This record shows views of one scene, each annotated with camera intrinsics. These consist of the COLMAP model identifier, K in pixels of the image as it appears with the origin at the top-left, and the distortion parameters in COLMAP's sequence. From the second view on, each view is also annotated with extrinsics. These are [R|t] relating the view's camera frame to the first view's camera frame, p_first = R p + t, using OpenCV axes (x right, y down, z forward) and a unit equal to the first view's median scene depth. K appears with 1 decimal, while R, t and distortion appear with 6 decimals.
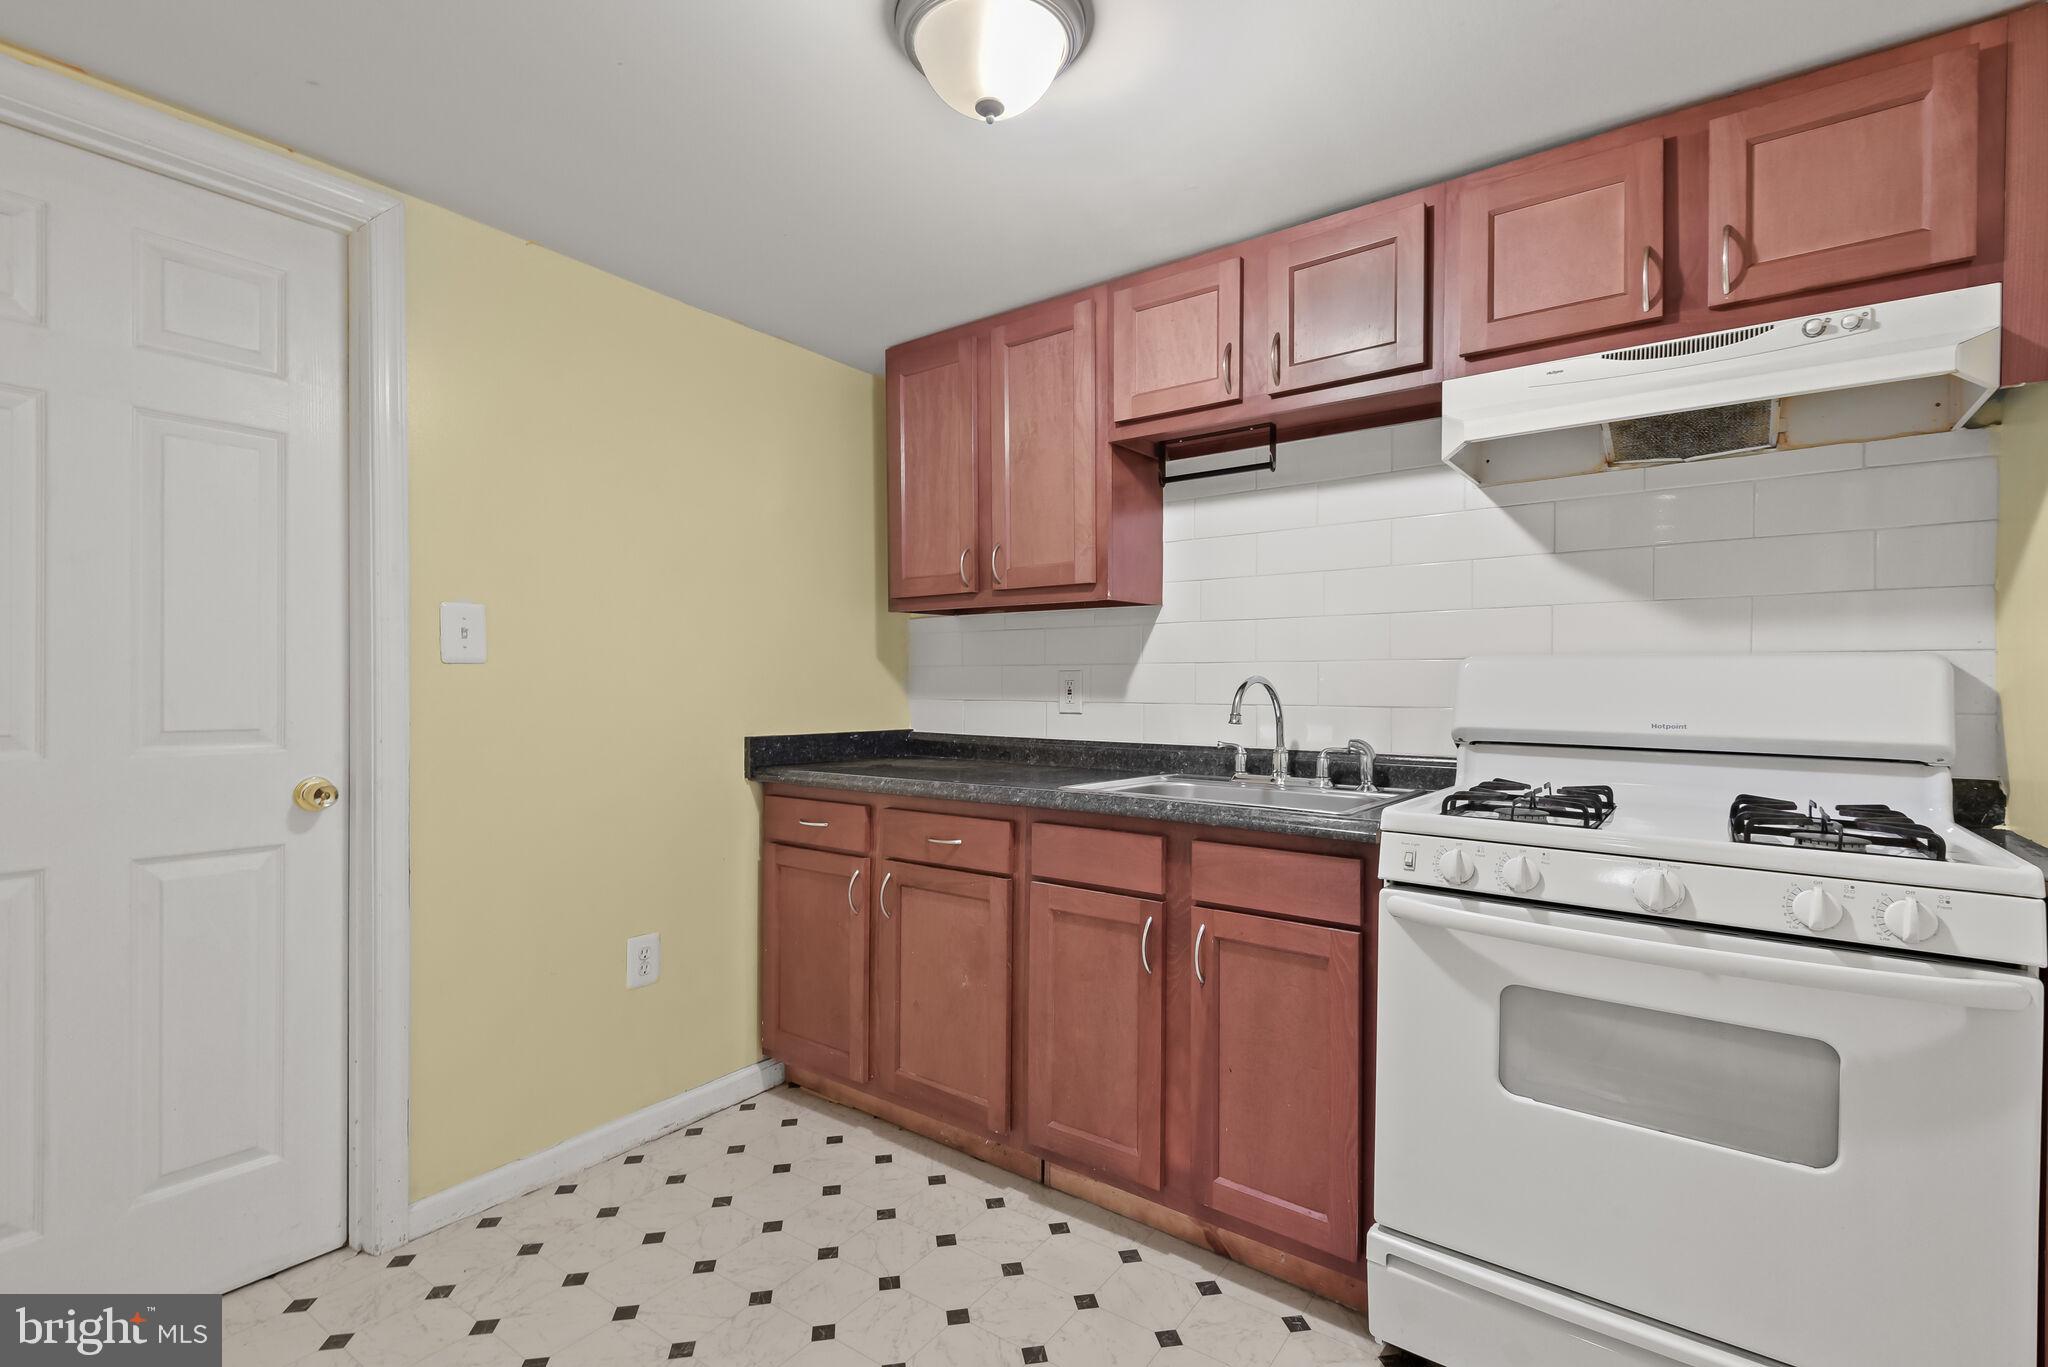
lens RADIAL K [[938.3, 0, 1026.1], [0, 938.3, 681.3], [0, 0, 1]] dist [0.043669, -0.026610]
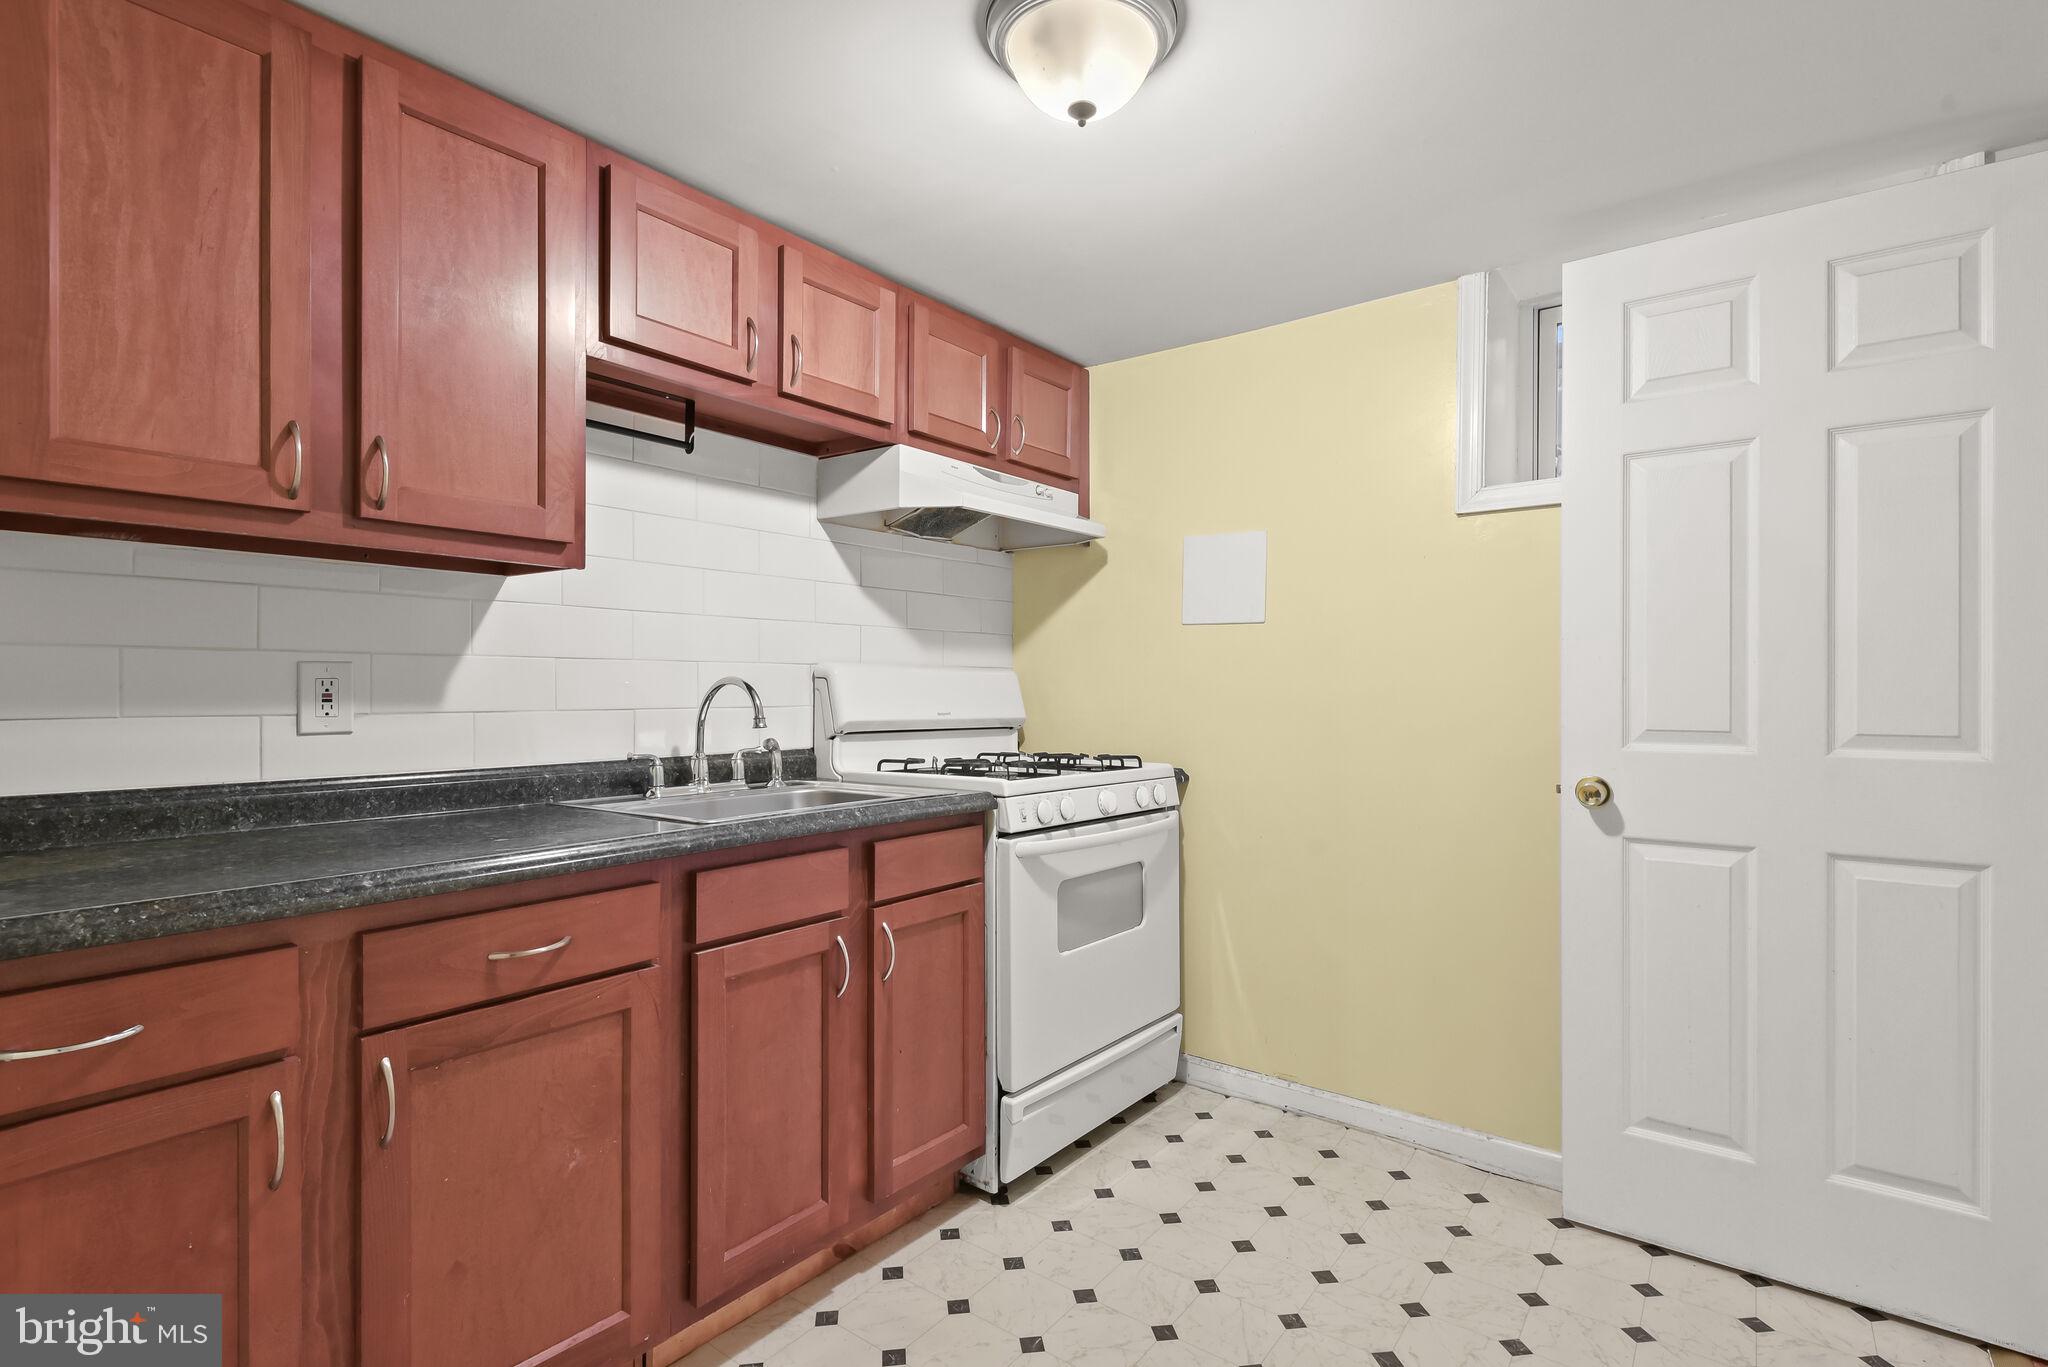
lens RADIAL K [[938.3, 0, 1026.1], [0, 938.3, 681.3], [0, 0, 1]] dist [0.043669, -0.026610]
pose [[0.041894, 0.004085, 0.999114, -0.736930], [-0.006516, 0.999971, -0.003816, 0.000561], [-0.999101, -0.006350, 0.041919, 0.723253]]
